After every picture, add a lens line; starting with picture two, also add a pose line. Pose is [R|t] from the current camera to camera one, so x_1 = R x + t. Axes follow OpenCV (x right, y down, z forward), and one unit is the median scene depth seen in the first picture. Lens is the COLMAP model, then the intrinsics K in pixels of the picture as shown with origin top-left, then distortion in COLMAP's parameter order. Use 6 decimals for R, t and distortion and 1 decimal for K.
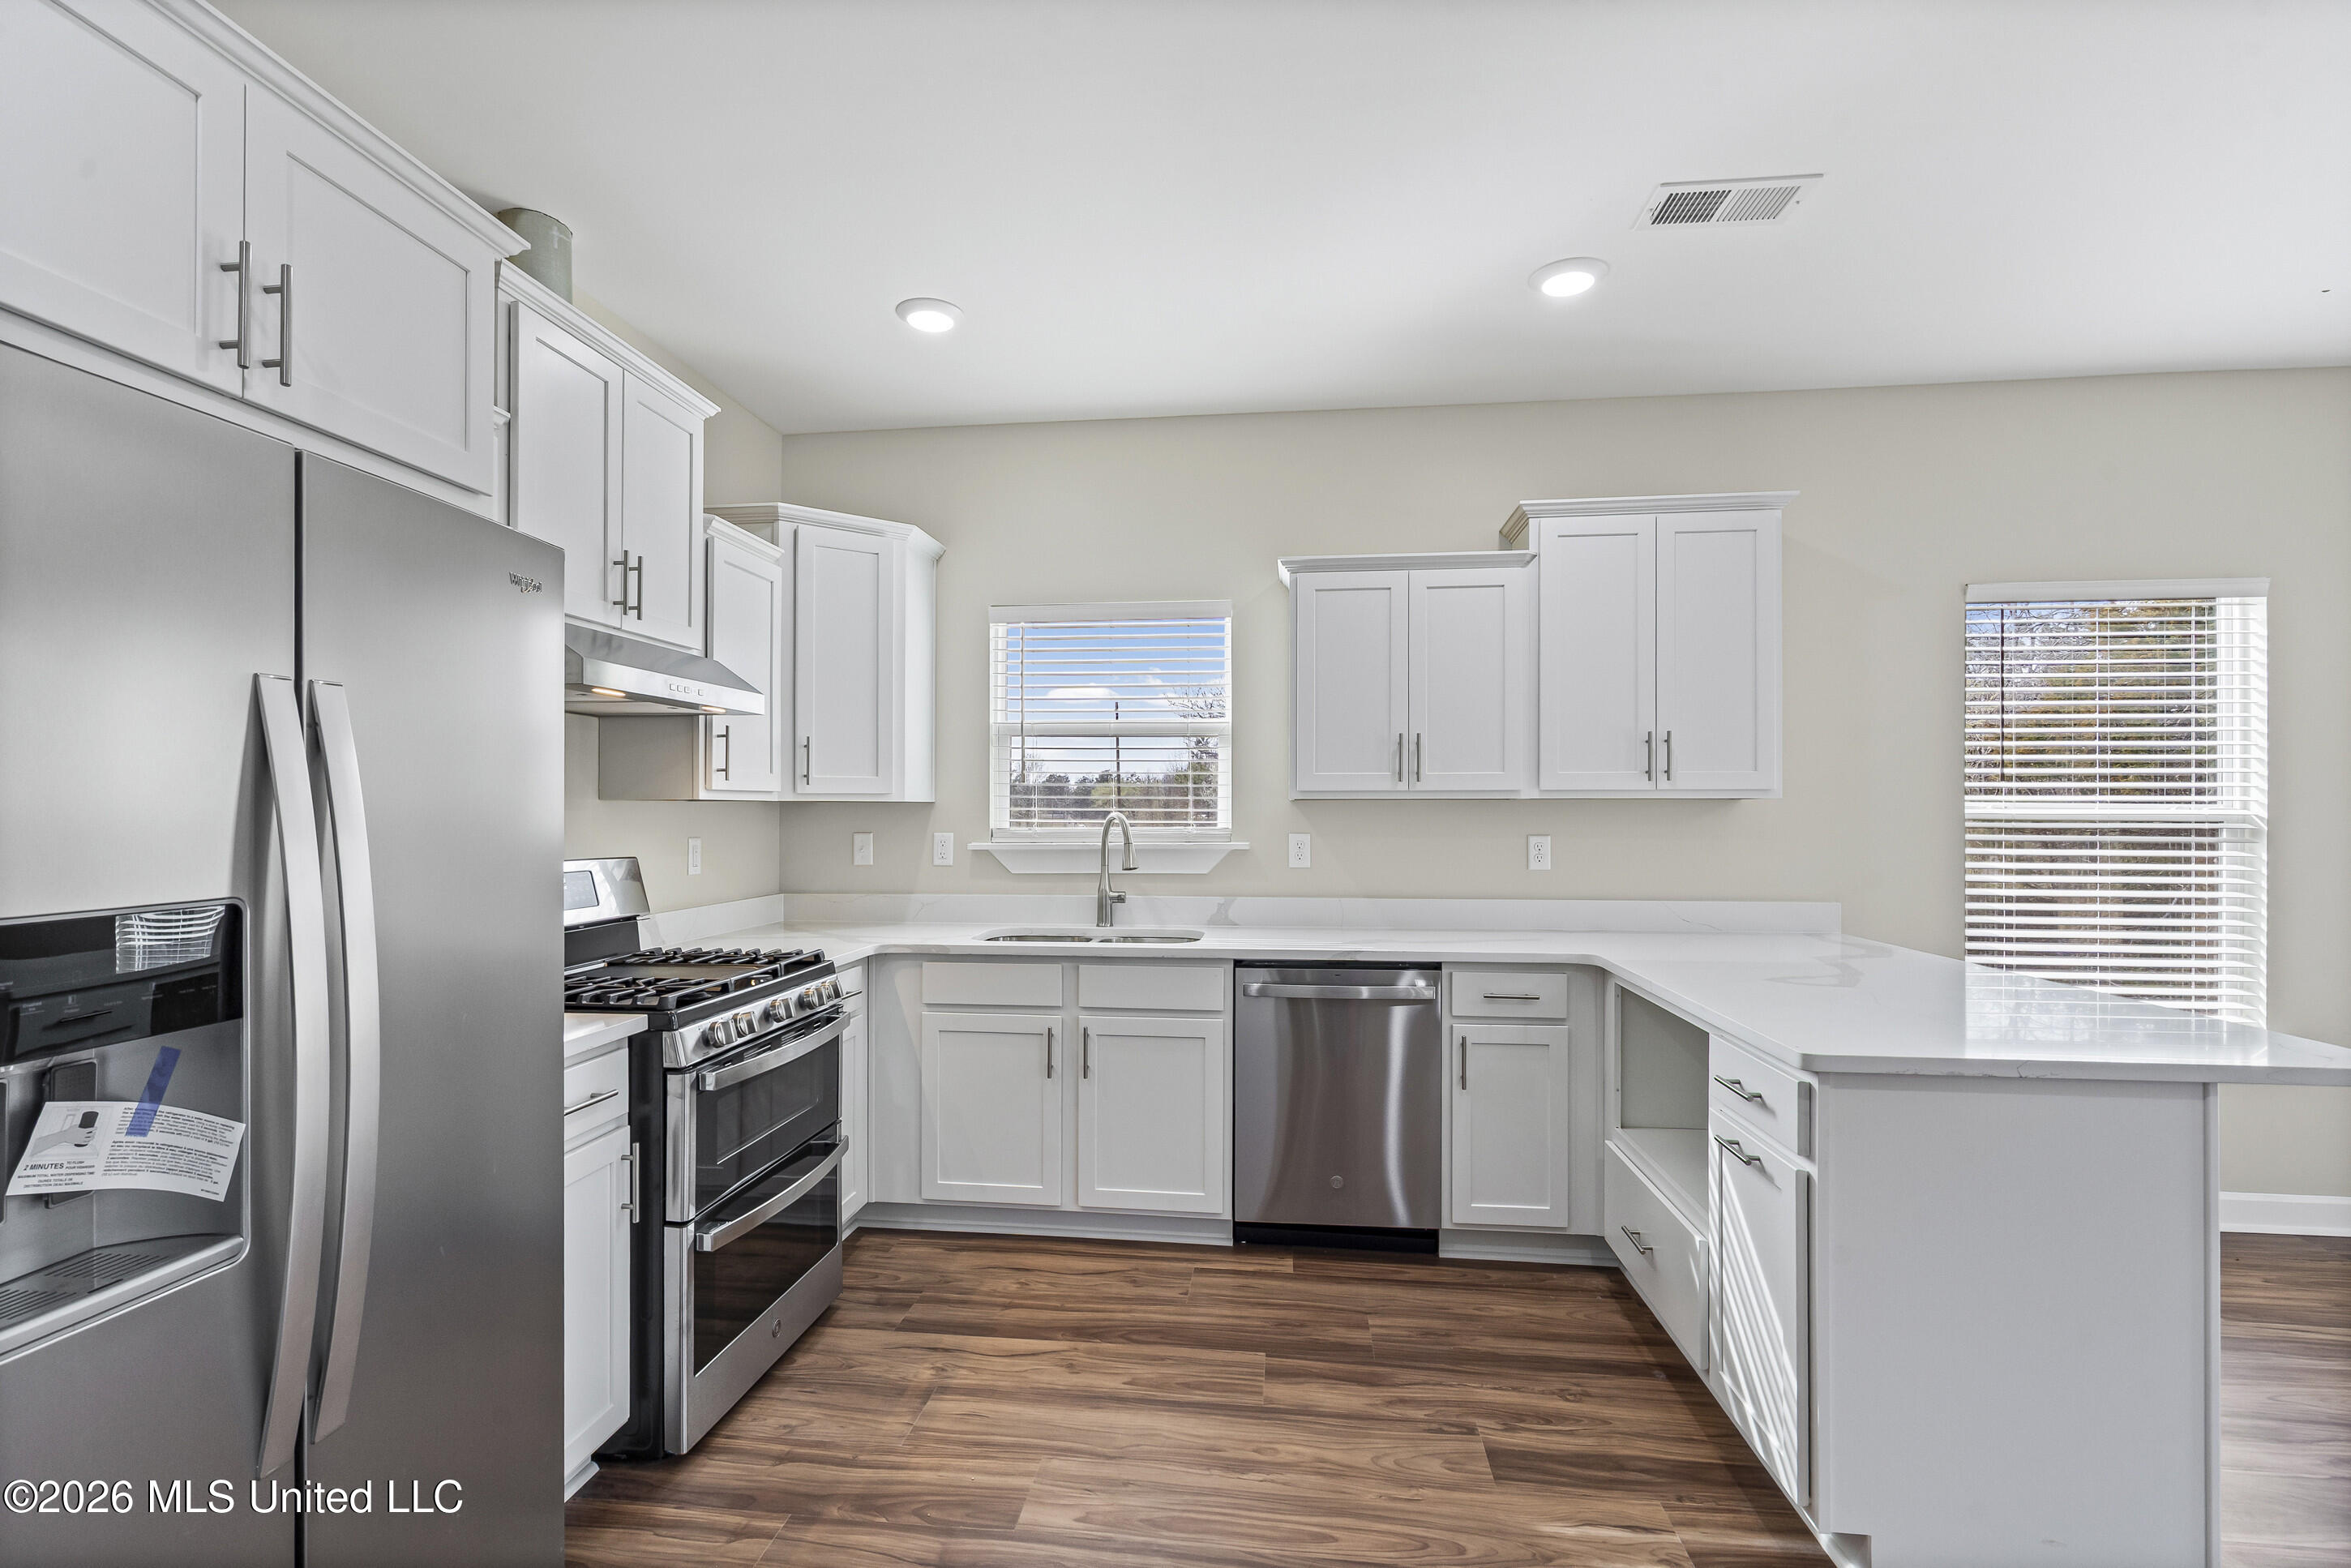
lens RADIAL K [[1076.2, 0, 1158.1], [0, 1076.2, 807.7], [0, 0, 1]] dist [-0.002595, 0.000107]
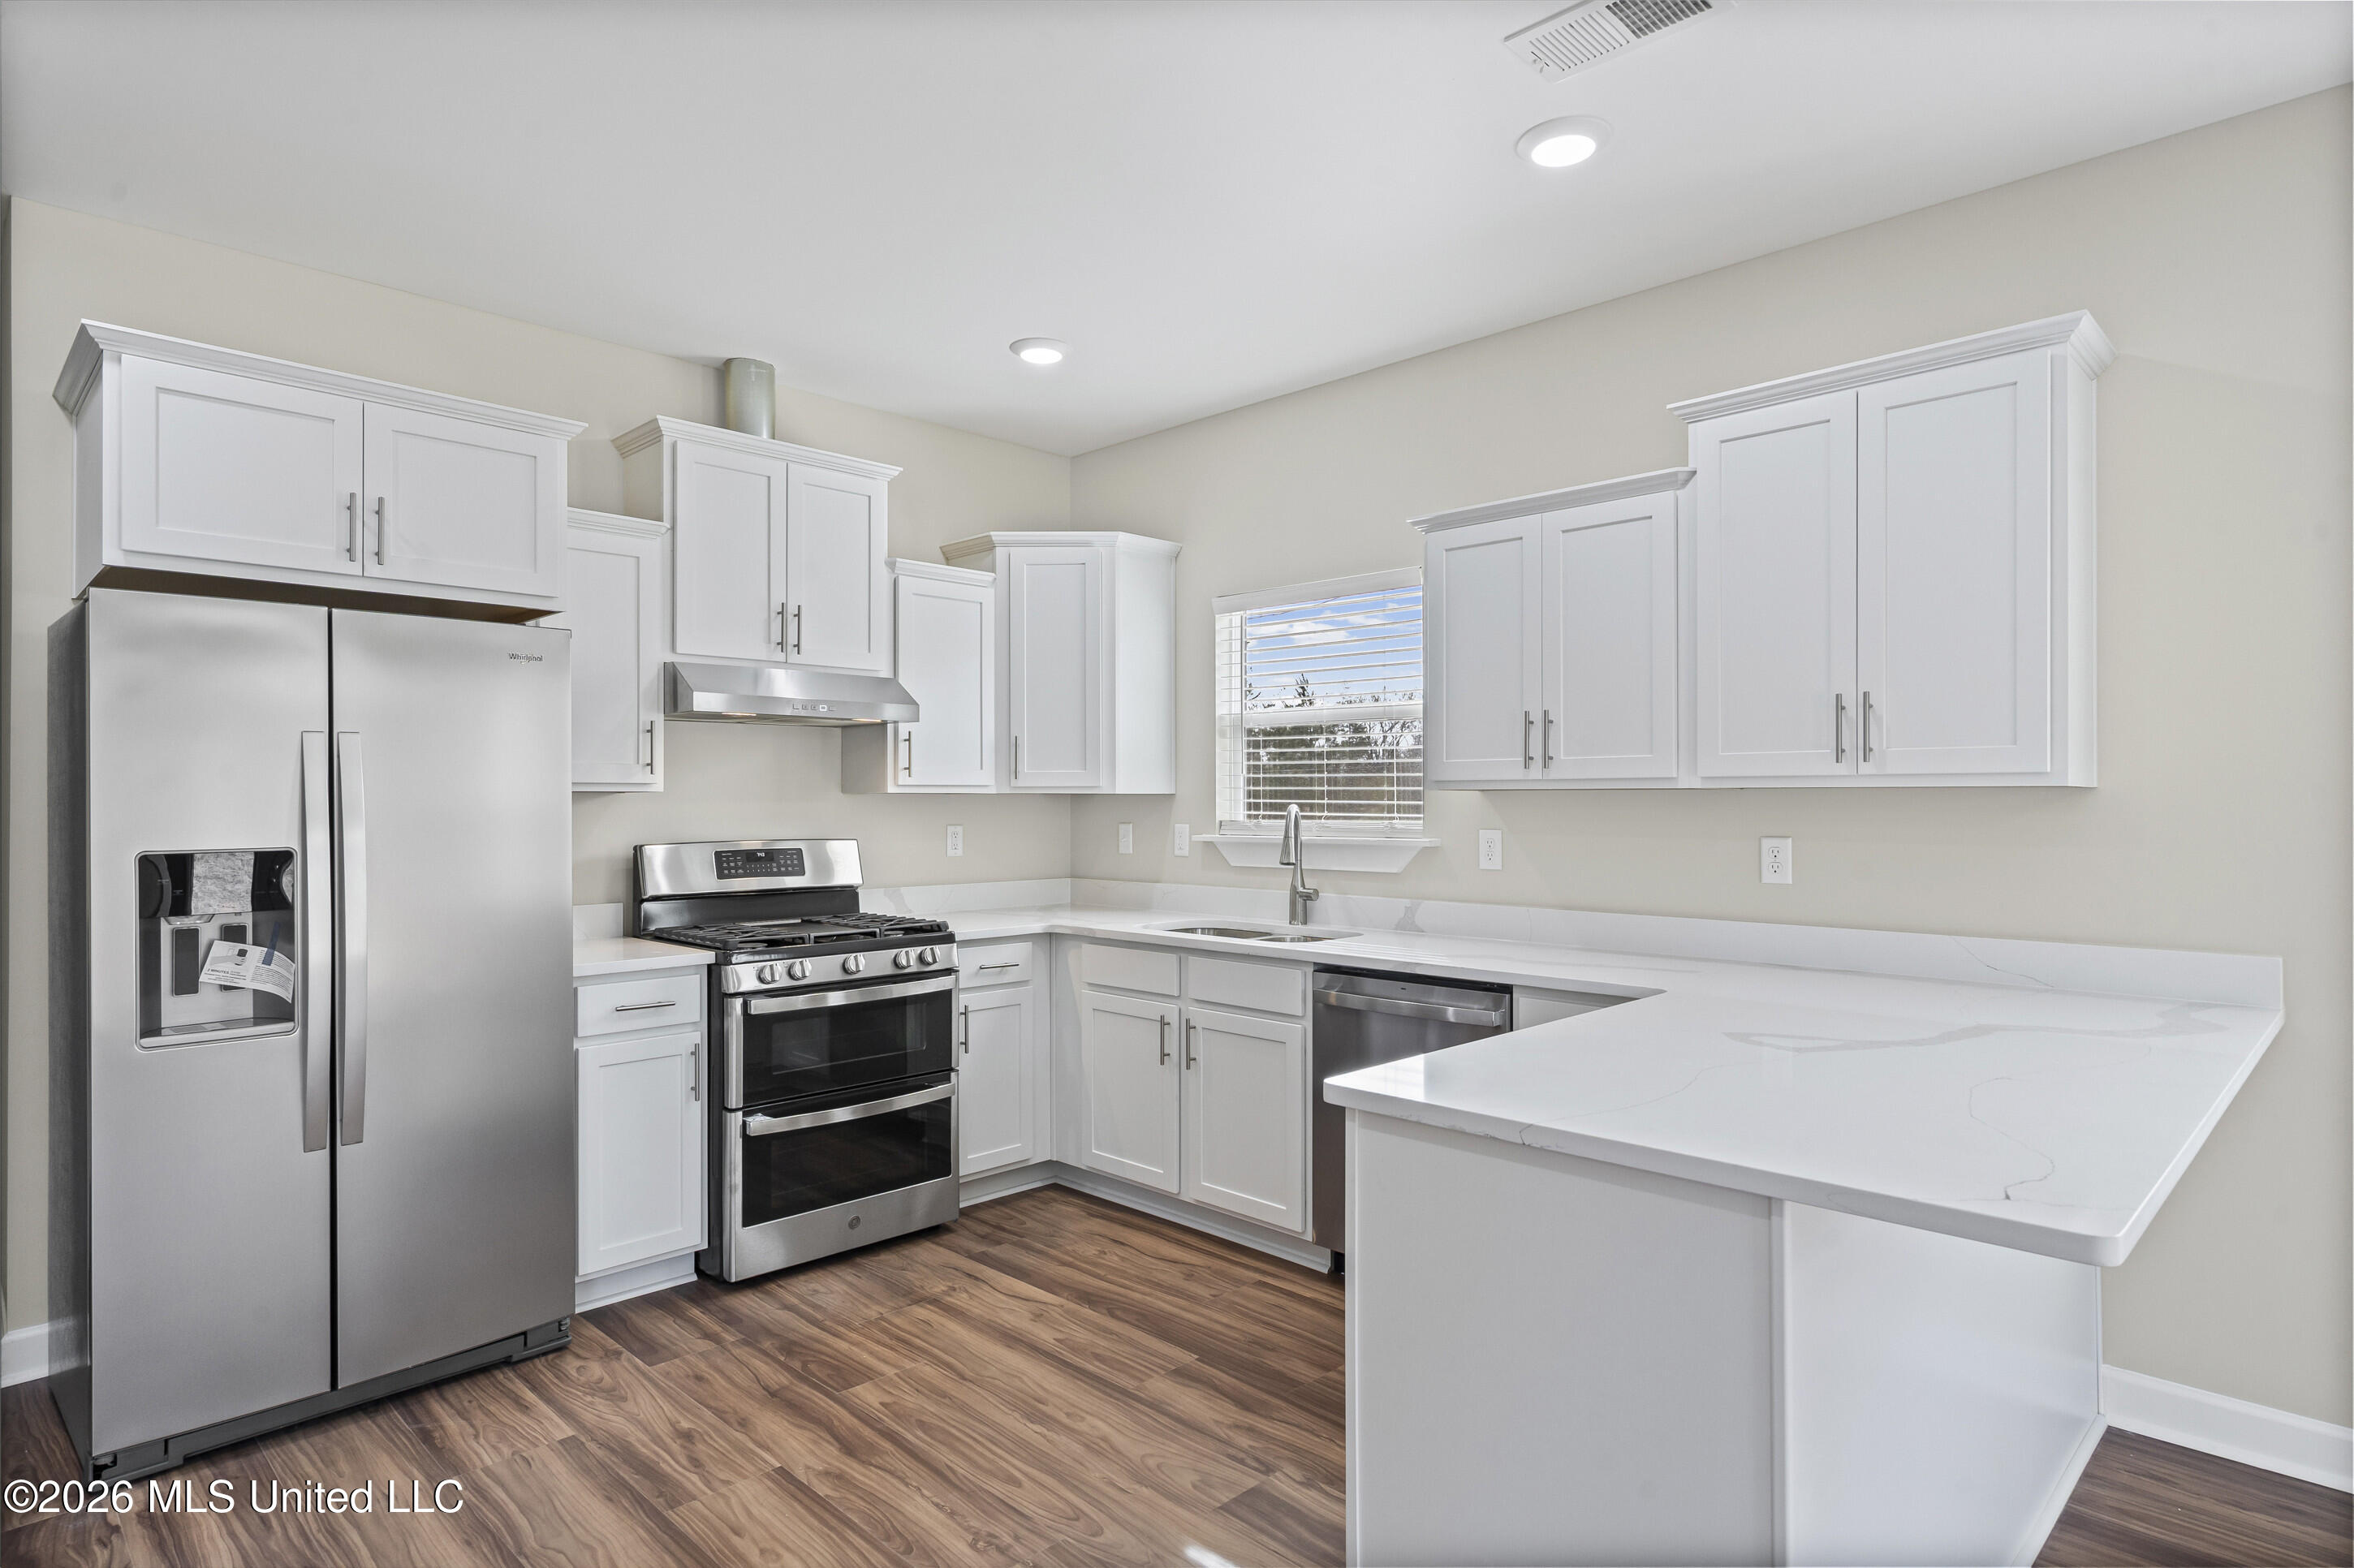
lens RADIAL K [[1260.6, 0, 1163.8], [0, 1260.6, 796.1], [0, 0, 1]] dist [0.002926, 0.002862]
pose [[0.788707, -0.001322, -0.614767, 0.695721], [0.000493, 0.999999, -0.001518, -0.001794], [0.614769, 0.000894, 0.788707, 0.065342]]
